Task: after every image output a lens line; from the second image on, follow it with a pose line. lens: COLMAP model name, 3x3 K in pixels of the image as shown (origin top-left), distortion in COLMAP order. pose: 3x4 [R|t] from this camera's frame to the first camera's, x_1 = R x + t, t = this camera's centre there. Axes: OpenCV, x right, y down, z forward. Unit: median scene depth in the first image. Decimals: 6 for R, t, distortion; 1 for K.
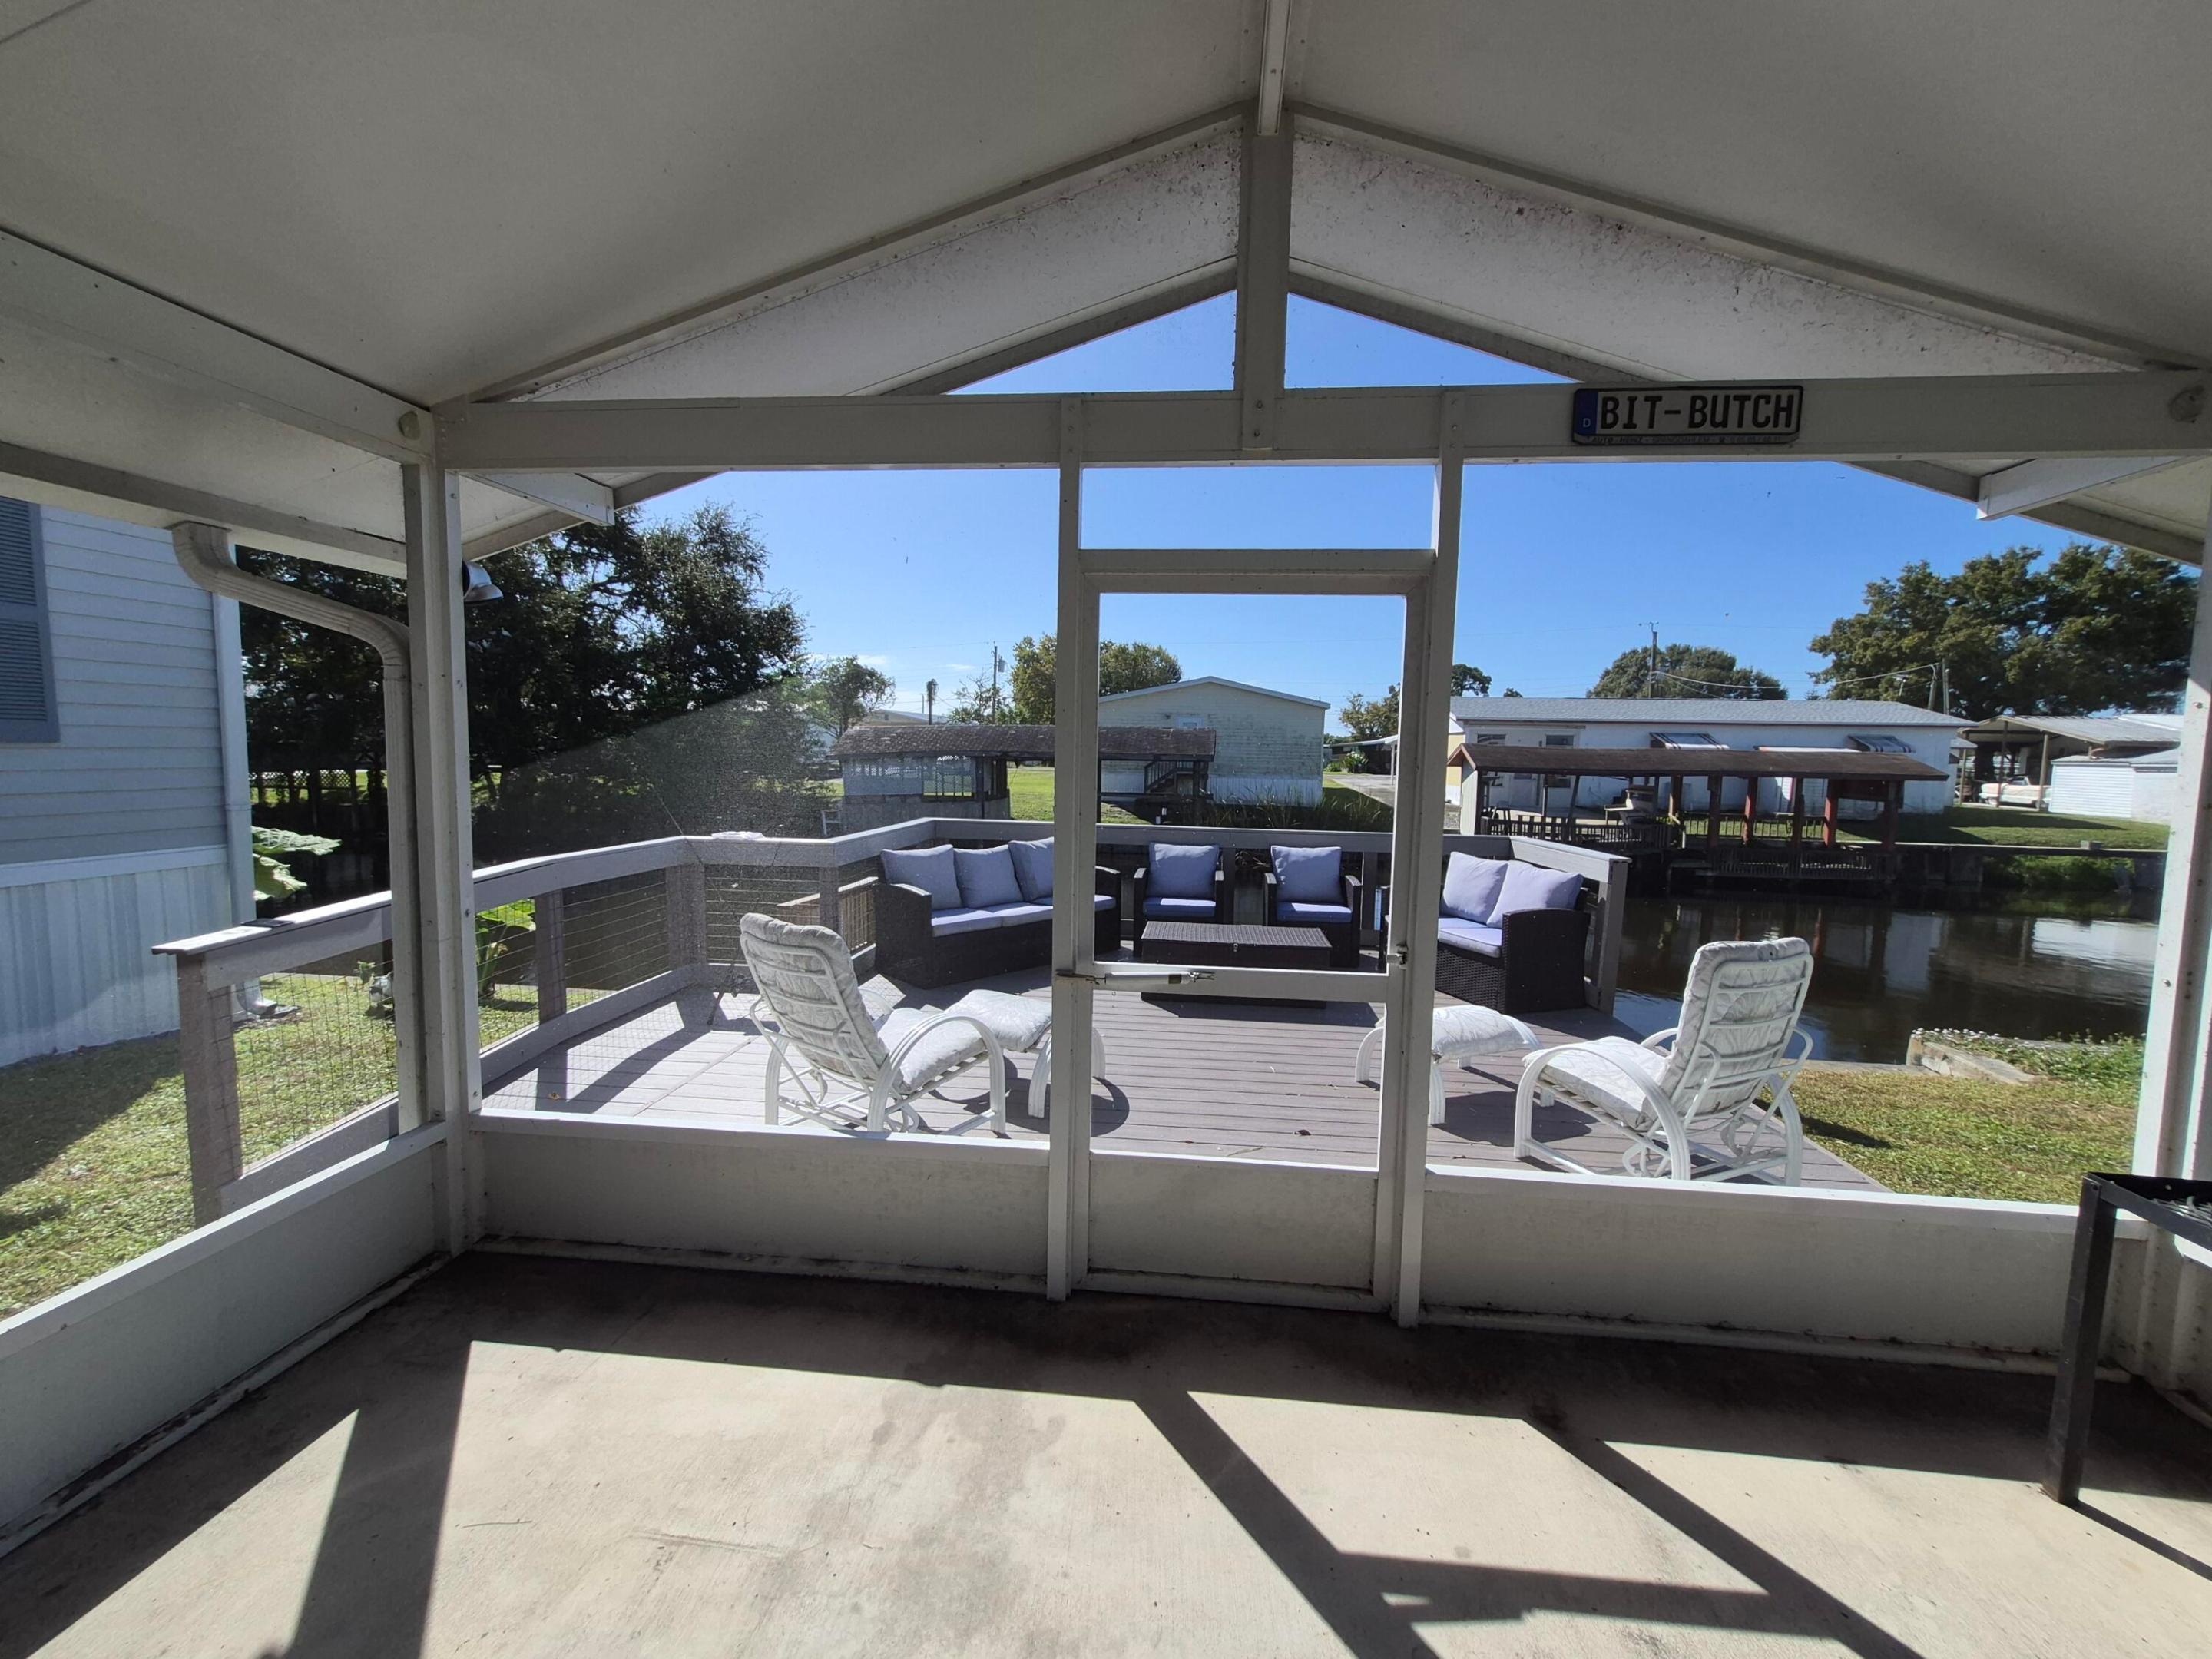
lens RADIAL K [[882.0, 0, 1117.6], [0, 882.0, 818.9], [0, 0, 1]] dist [-0.000571, 0.000041]
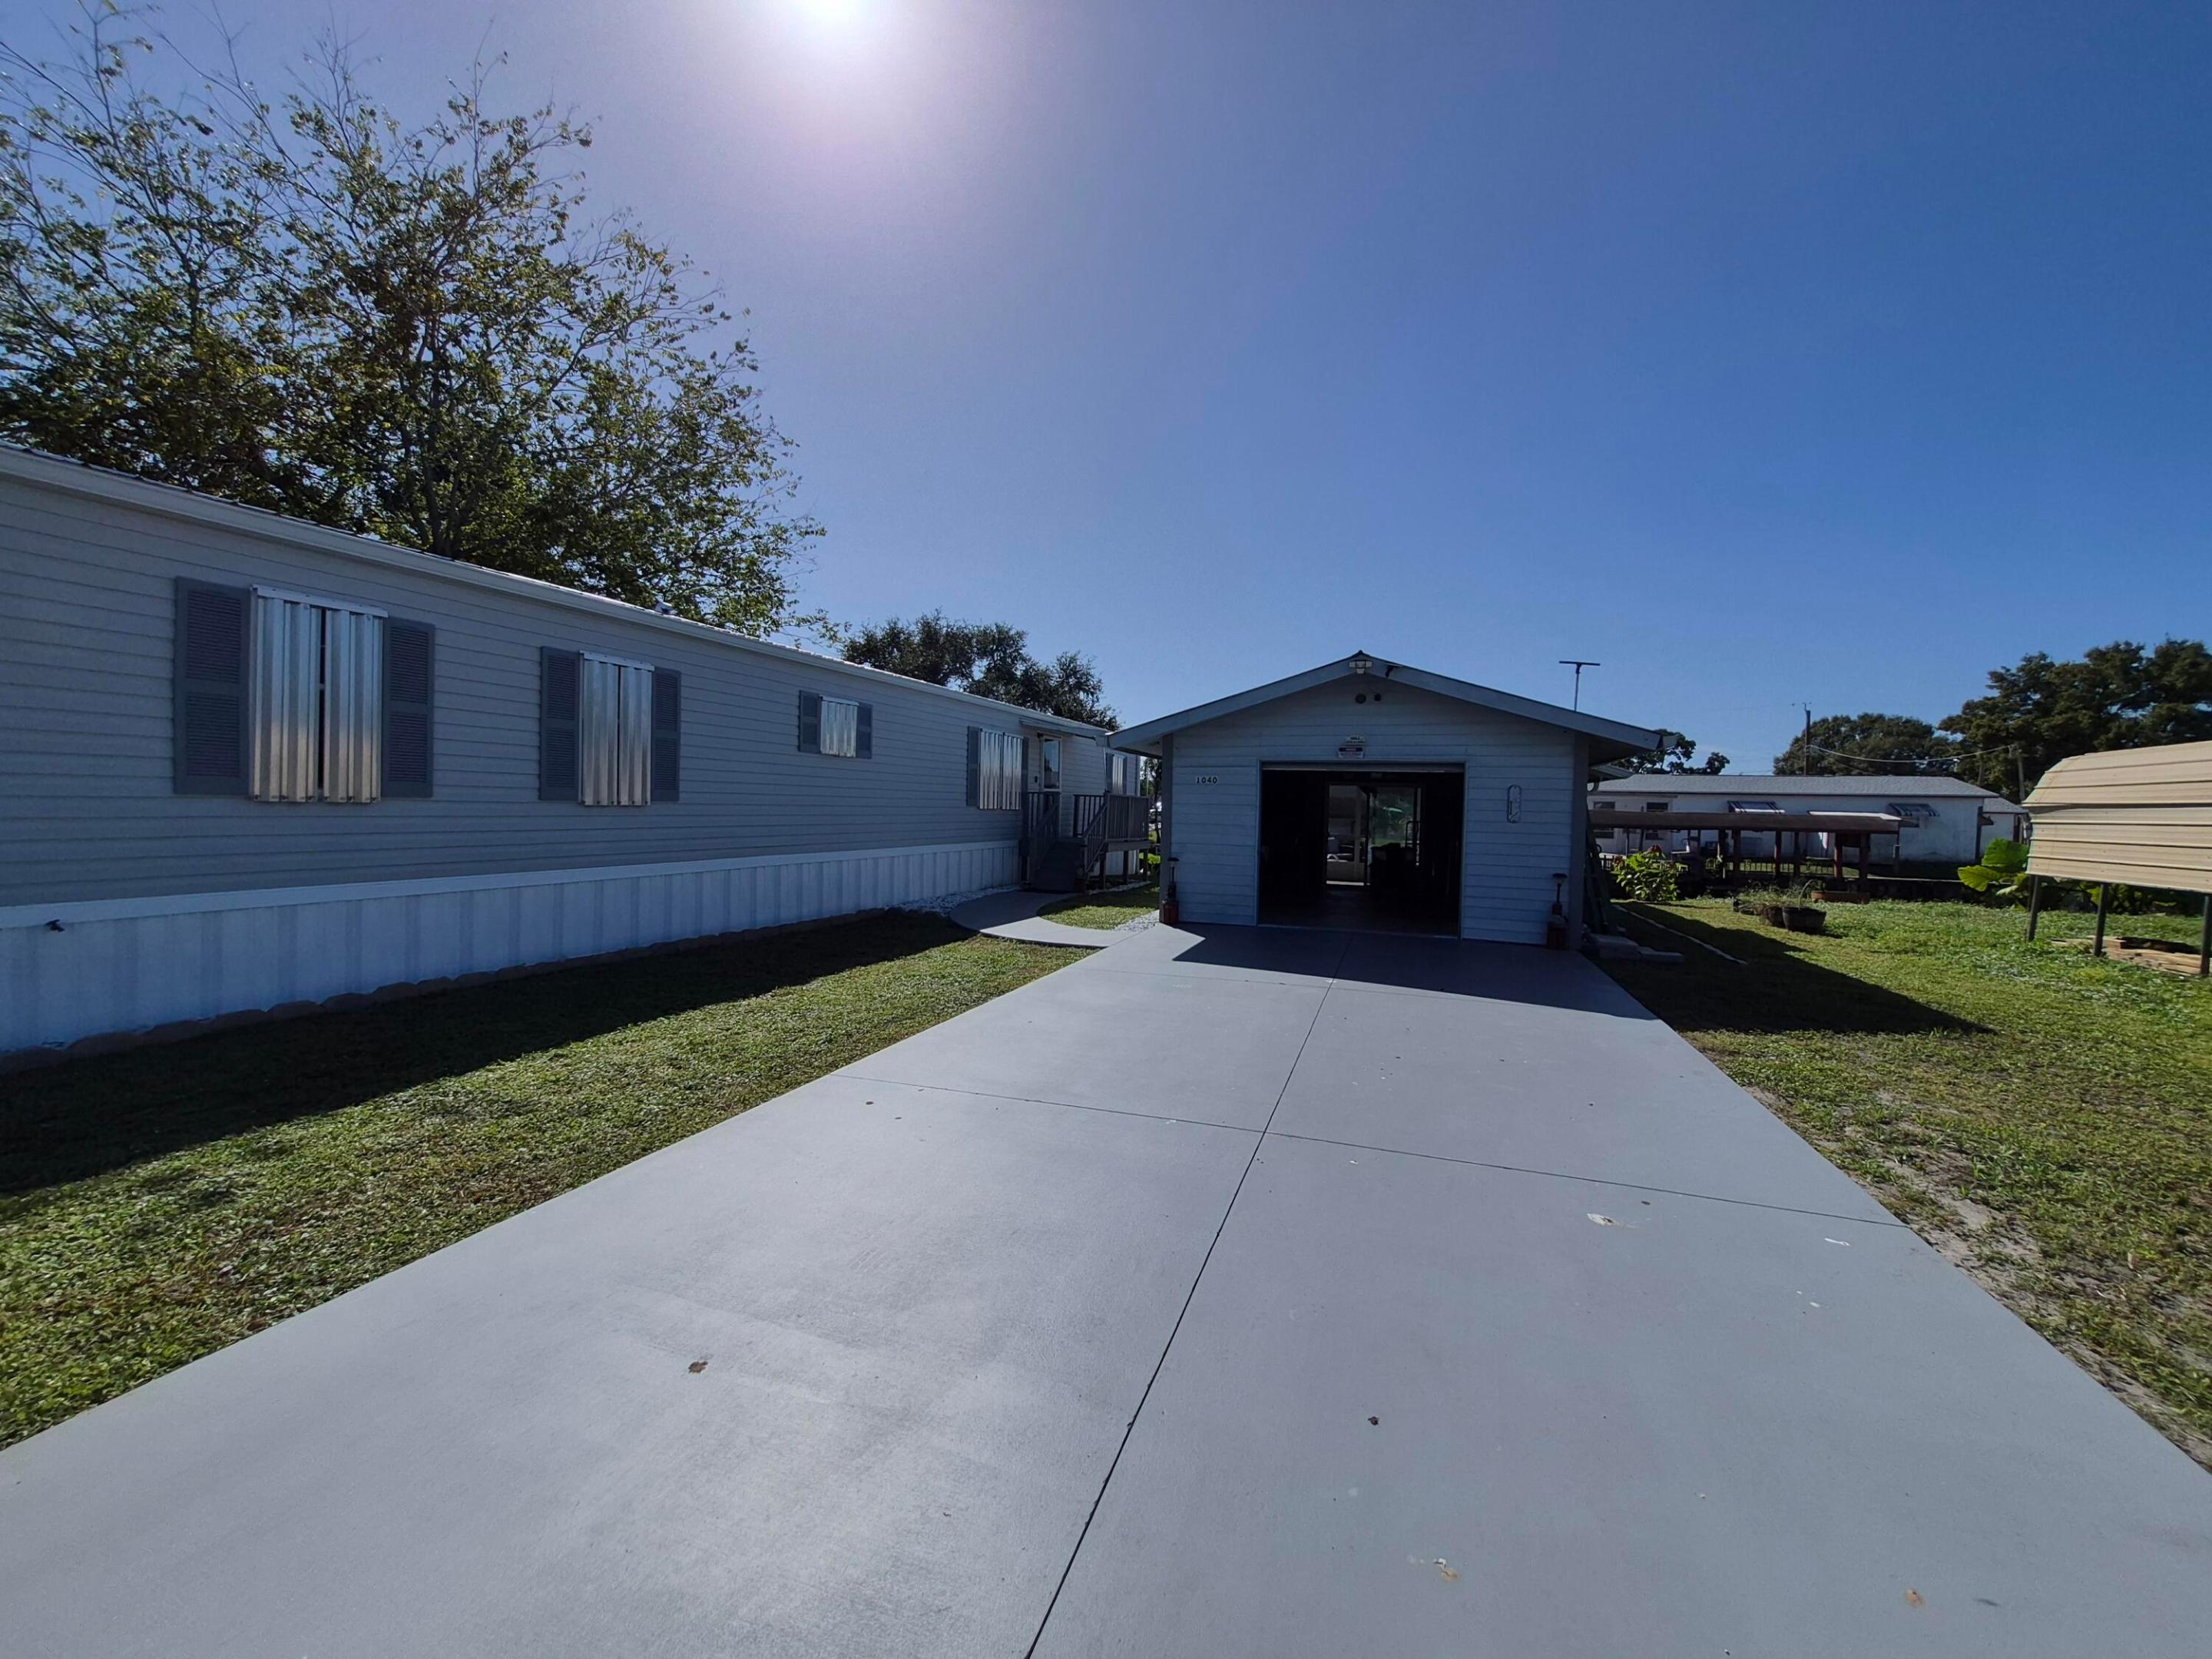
lens RADIAL K [[882.0, 0, 1117.6], [0, 882.0, 818.9], [0, 0, 1]] dist [-0.000571, 0.000041]
pose [[0.974584, 0.006139, -0.223940, -0.022313], [-0.020935, 0.997746, -0.063756, 0.033455], [0.223043, 0.066824, 0.972515, -0.476817]]
